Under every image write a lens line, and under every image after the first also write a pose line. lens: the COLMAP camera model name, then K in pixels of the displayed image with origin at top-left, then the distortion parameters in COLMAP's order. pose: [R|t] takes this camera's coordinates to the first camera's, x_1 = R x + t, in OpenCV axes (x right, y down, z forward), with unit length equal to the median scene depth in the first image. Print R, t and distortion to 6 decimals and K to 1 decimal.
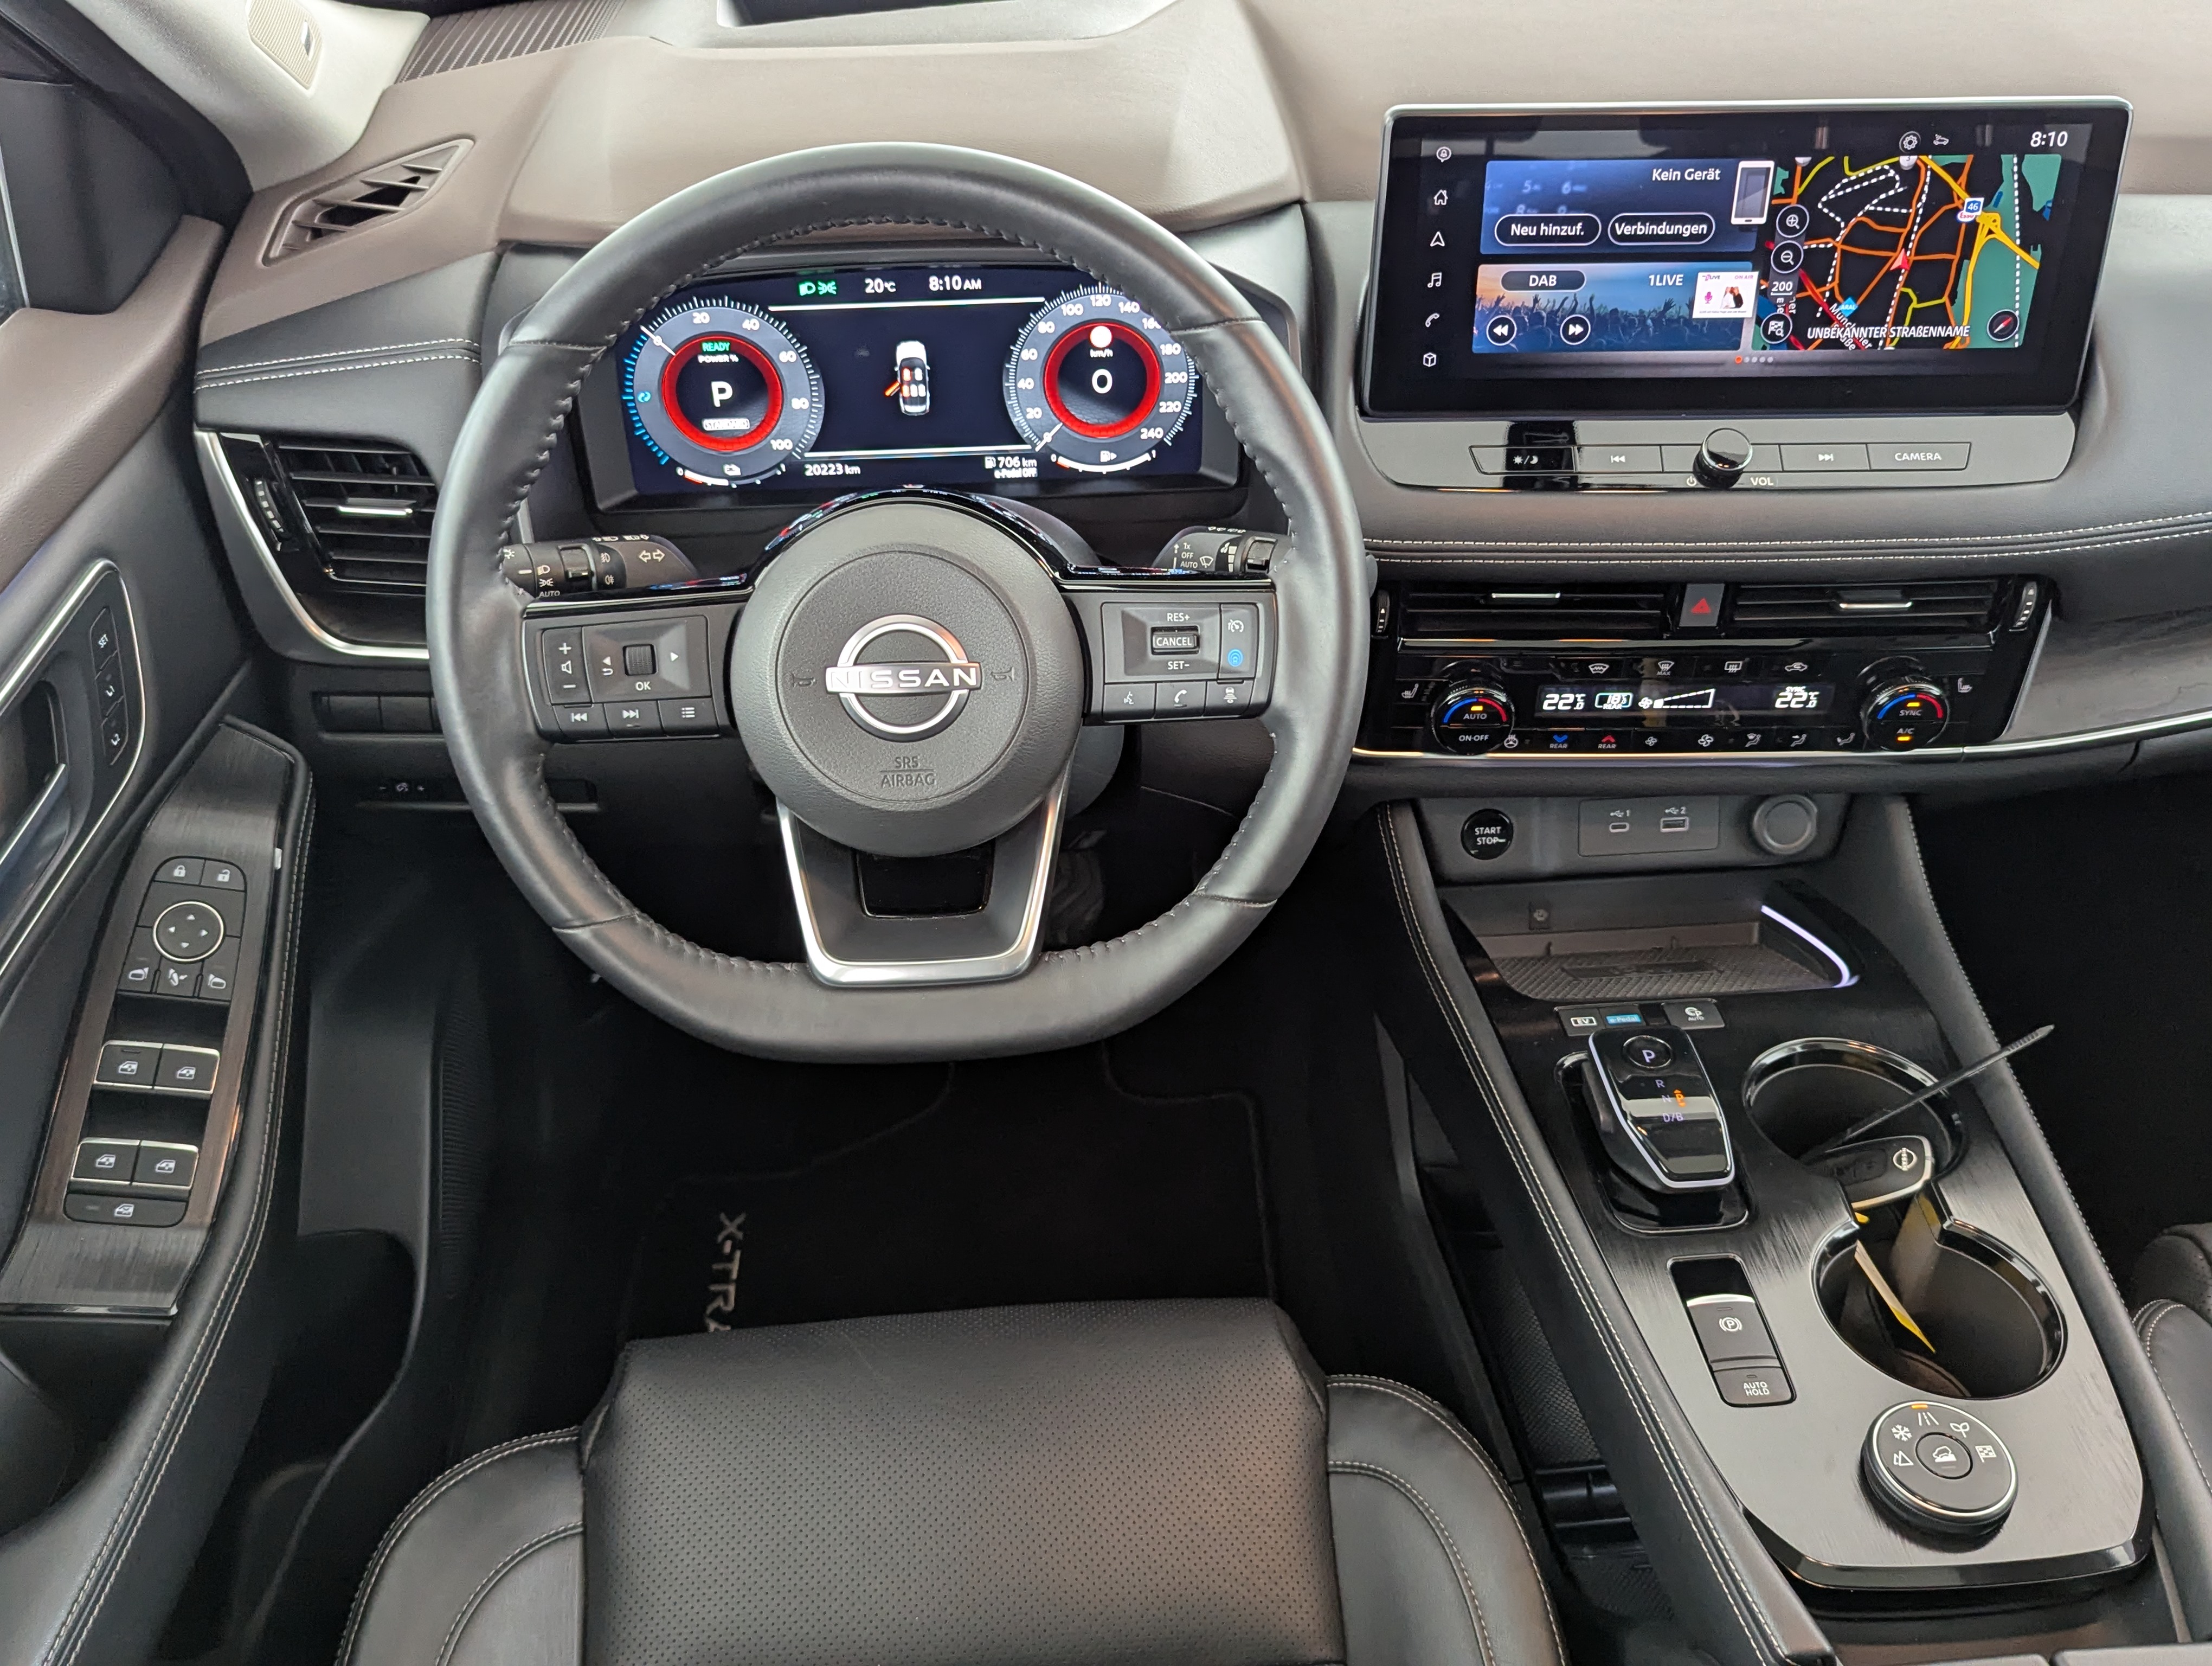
lens RADIAL K [[1991.0, 0, 1124.5], [0, 1991.0, 818.6], [0, 0, 1]] dist [0.057015, -0.057363]
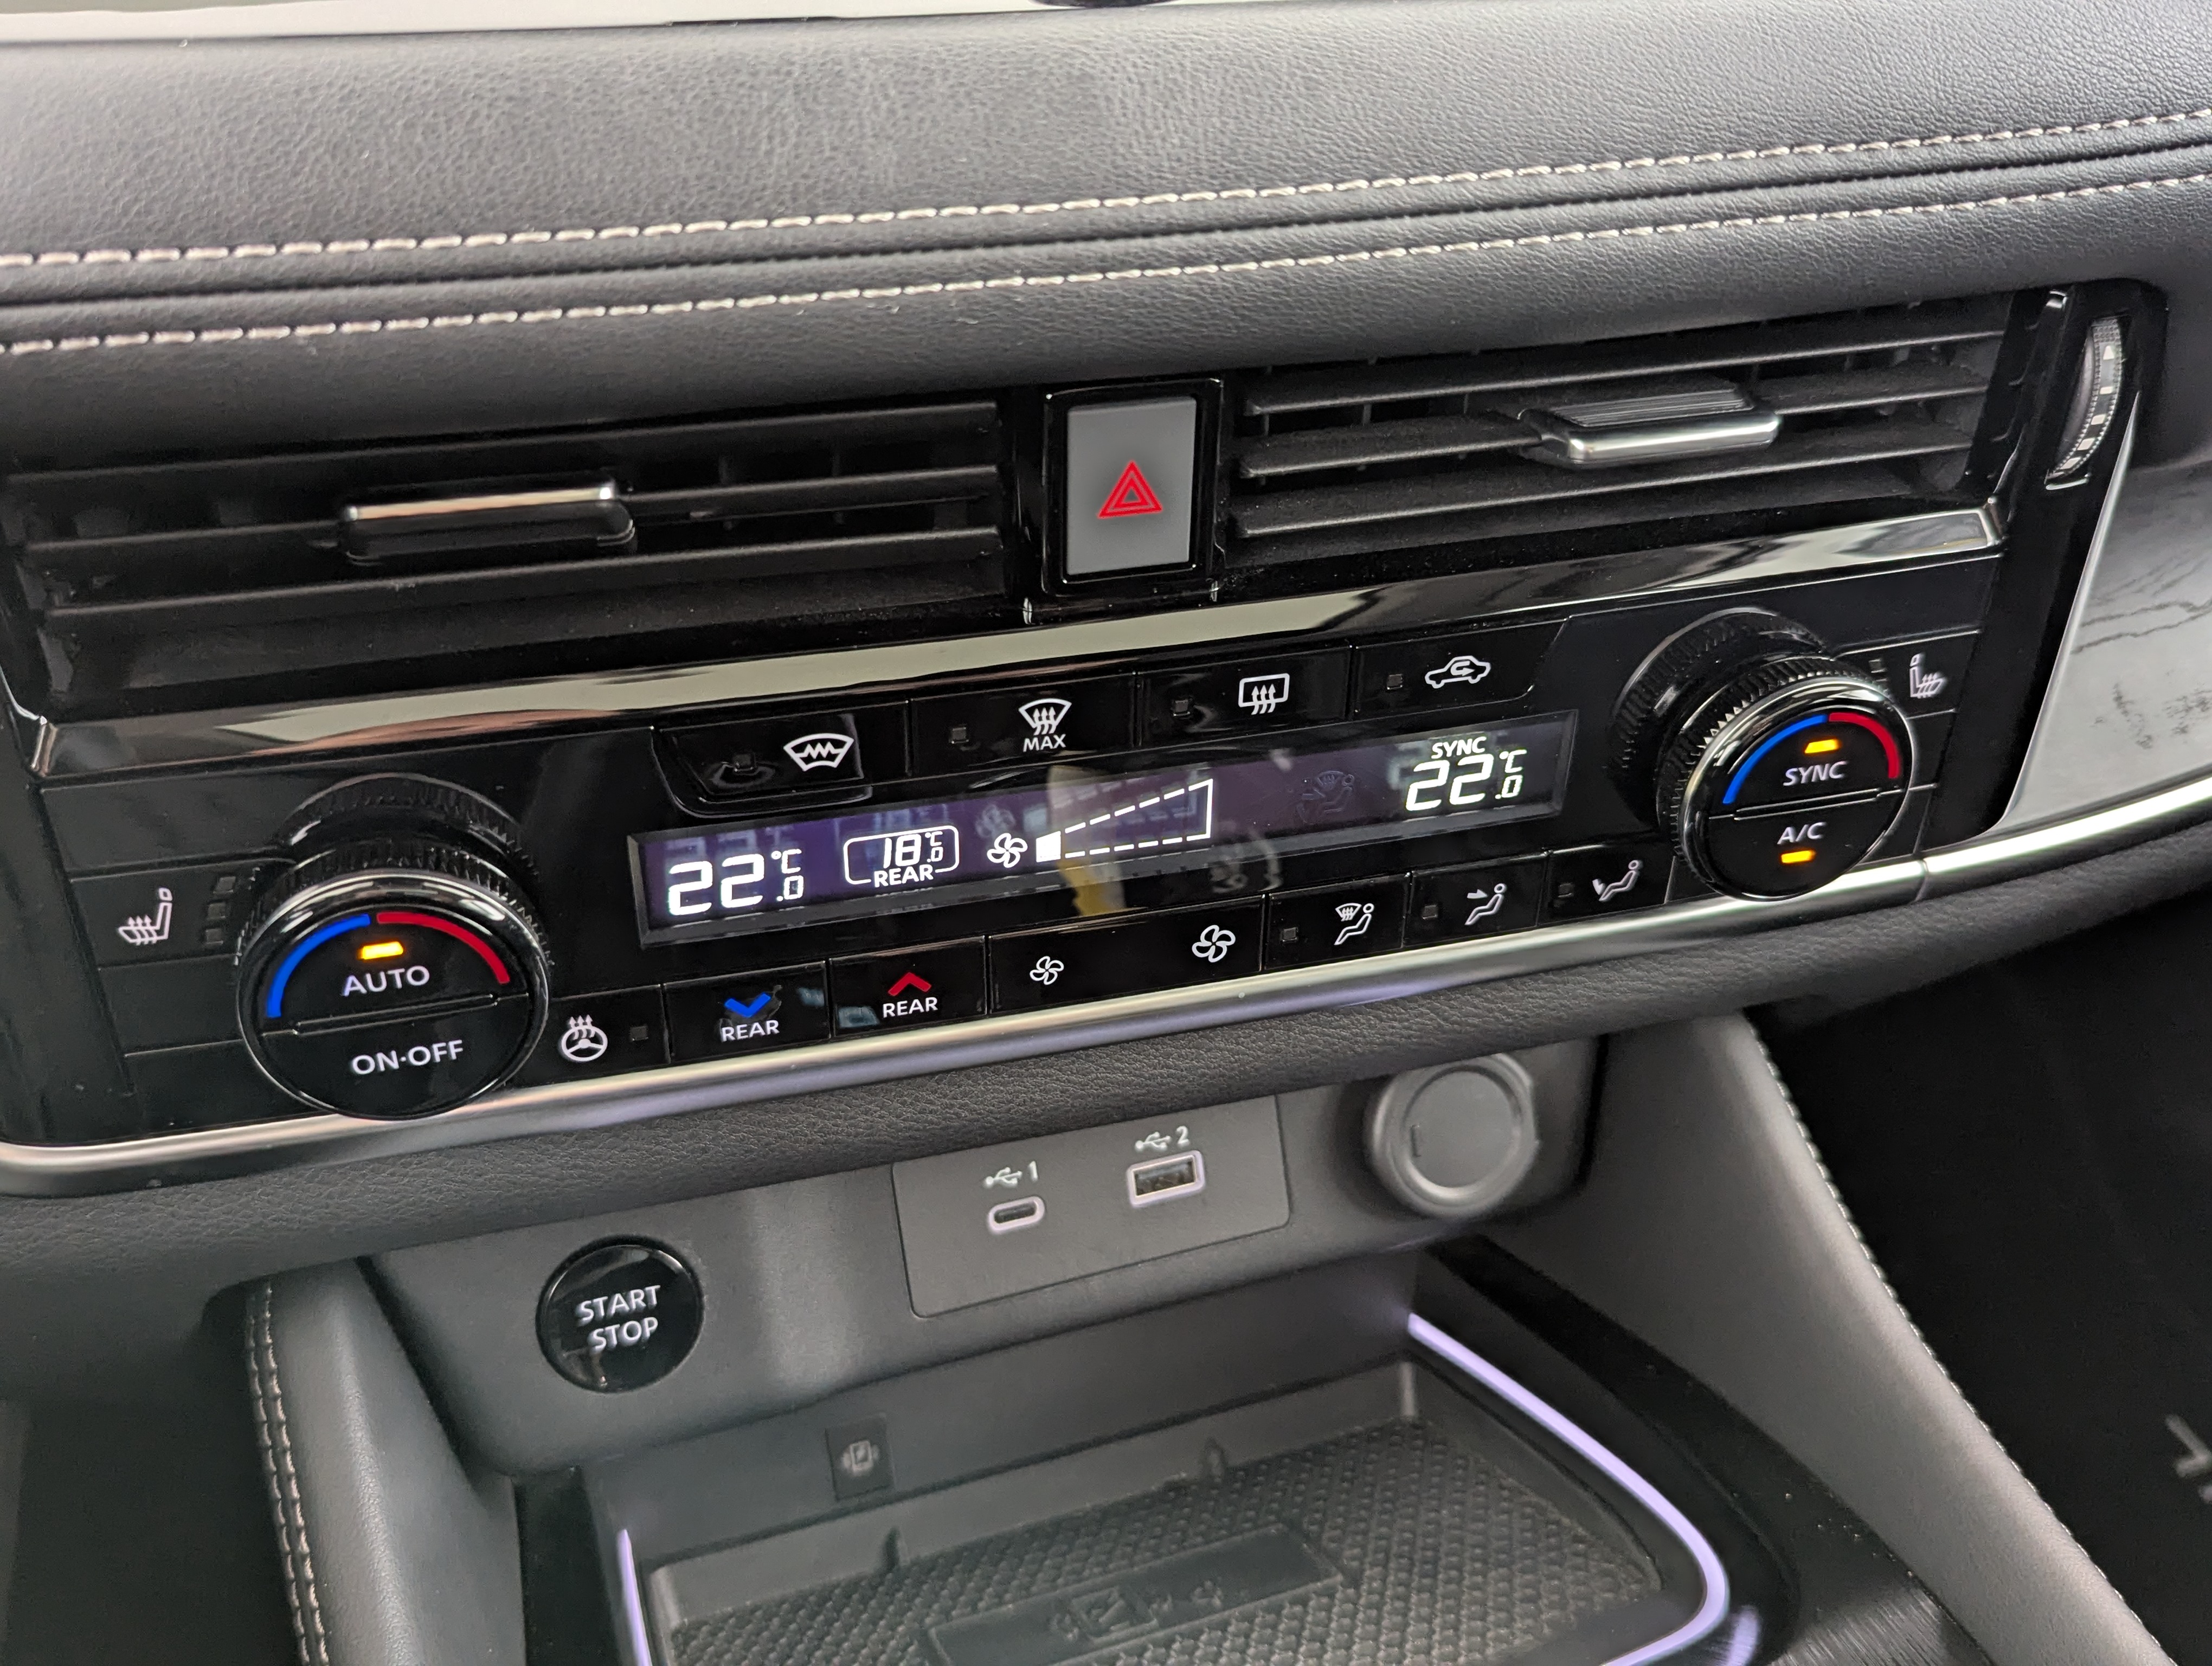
lens RADIAL K [[1991.0, 0, 1098.4], [0, 1991.0, 840.9], [0, 0, 1]] dist [0.057015, -0.057363]
pose [[0.964417, -0.129592, 0.230445, 0.217238], [0.148718, 0.986567, -0.067586, -0.038982], [-0.218590, 0.099452, 0.970736, 0.747082]]
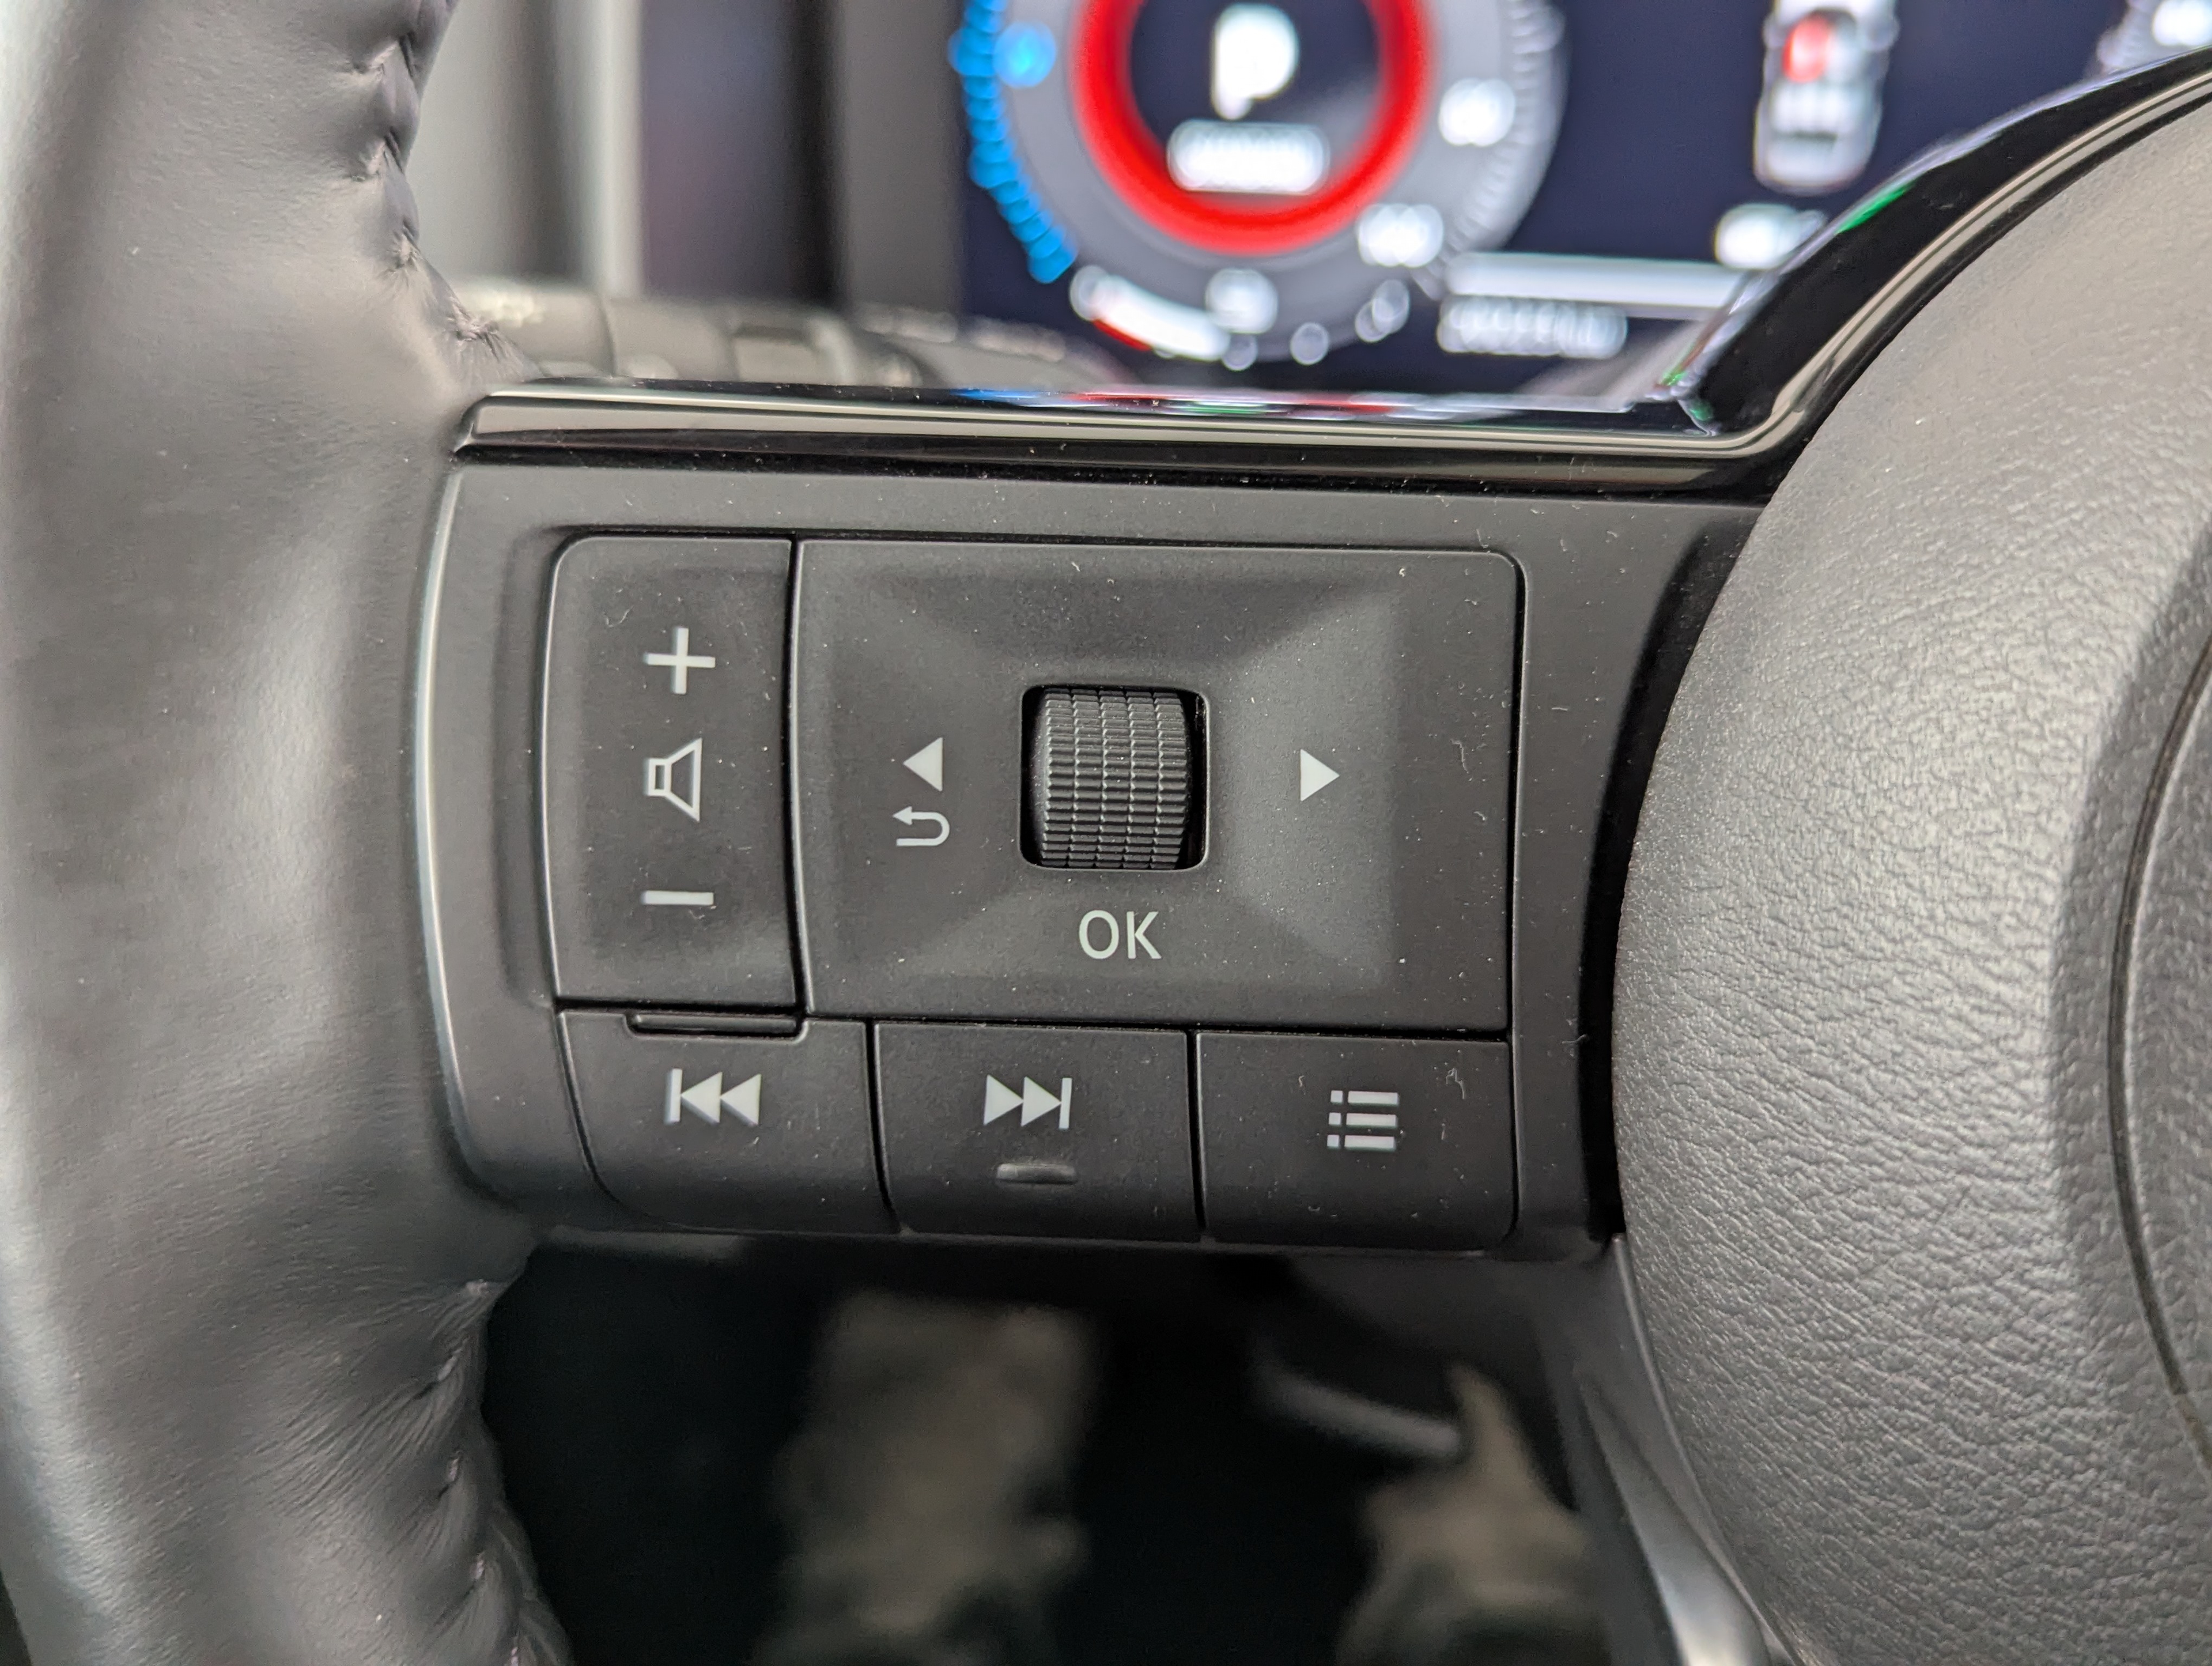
lens RADIAL K [[1991.0, 0, 1091.3], [0, 1991.0, 829.3], [0, 0, 1]] dist [0.057015, -0.057363]
pose [[0.990266, 0.094088, -0.102574, -0.192588], [-0.103590, 0.990392, -0.091616, -0.050644], [0.092968, 0.101349, 0.990497, 0.709443]]
